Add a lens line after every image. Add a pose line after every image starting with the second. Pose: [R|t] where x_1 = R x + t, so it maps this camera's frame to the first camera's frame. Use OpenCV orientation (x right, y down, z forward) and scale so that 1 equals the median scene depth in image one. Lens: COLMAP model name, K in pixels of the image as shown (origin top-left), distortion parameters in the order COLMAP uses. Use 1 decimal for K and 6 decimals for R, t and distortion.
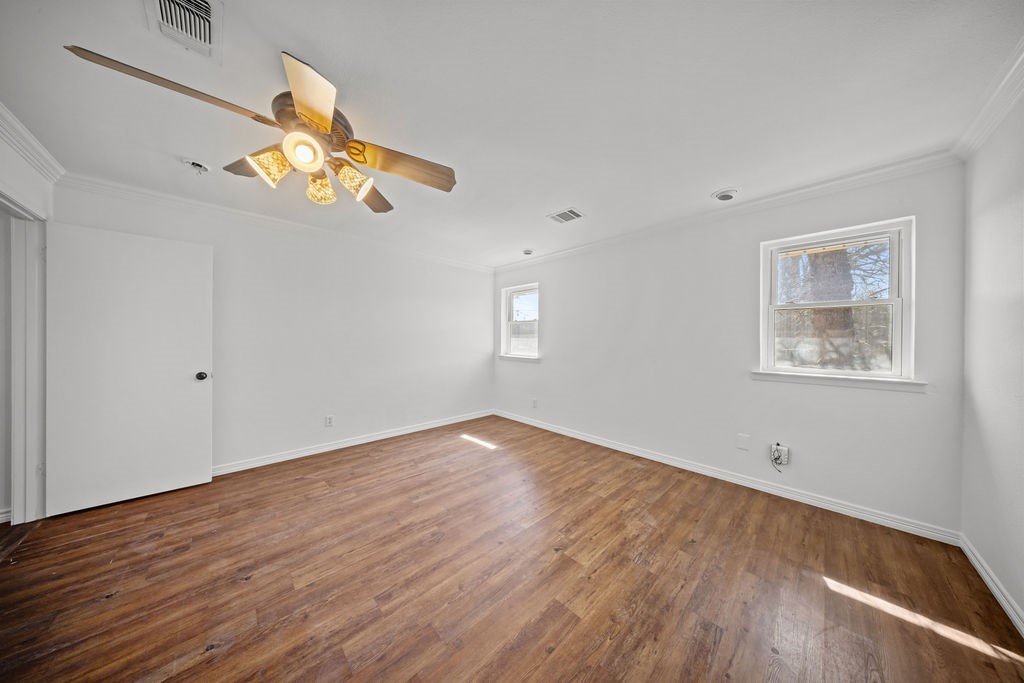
lens RADIAL K [[299.8, 0, 514.0], [0, 299.8, 338.3], [0, 0, 1]] dist [0.001362, -0.000477]
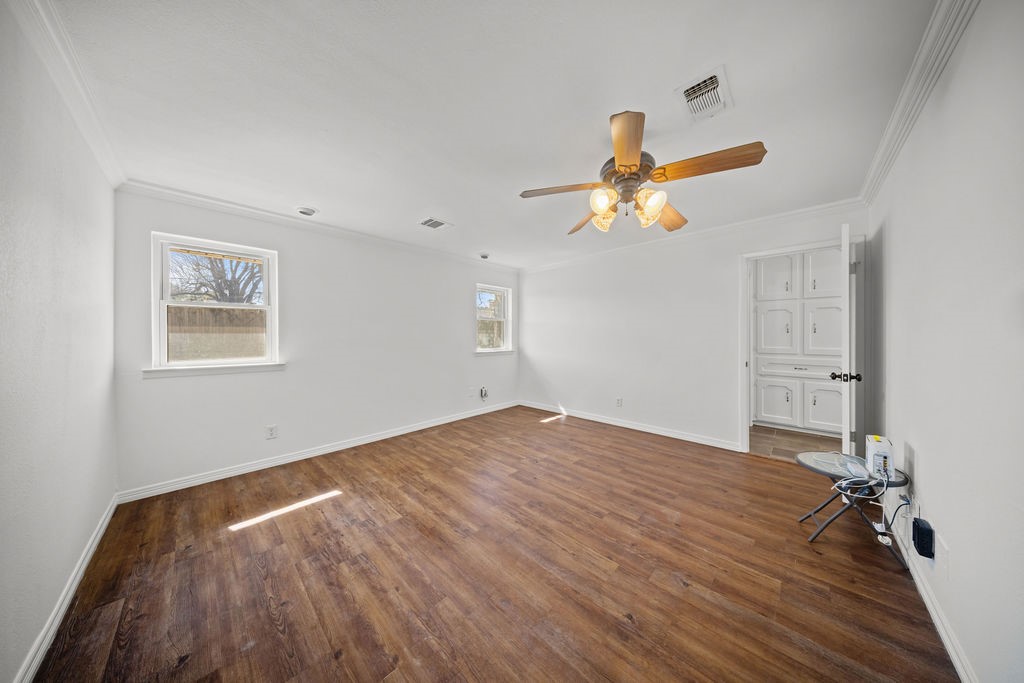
lens RADIAL K [[299.8, 0, 513.8], [0, 299.8, 336.8], [0, 0, 1]] dist [0.001362, -0.000477]
pose [[-0.035519, -0.008931, 0.999329, -1.133593], [0.004374, 0.999949, 0.009092, -0.000887], [-0.999359, 0.004694, -0.035478, 0.894269]]
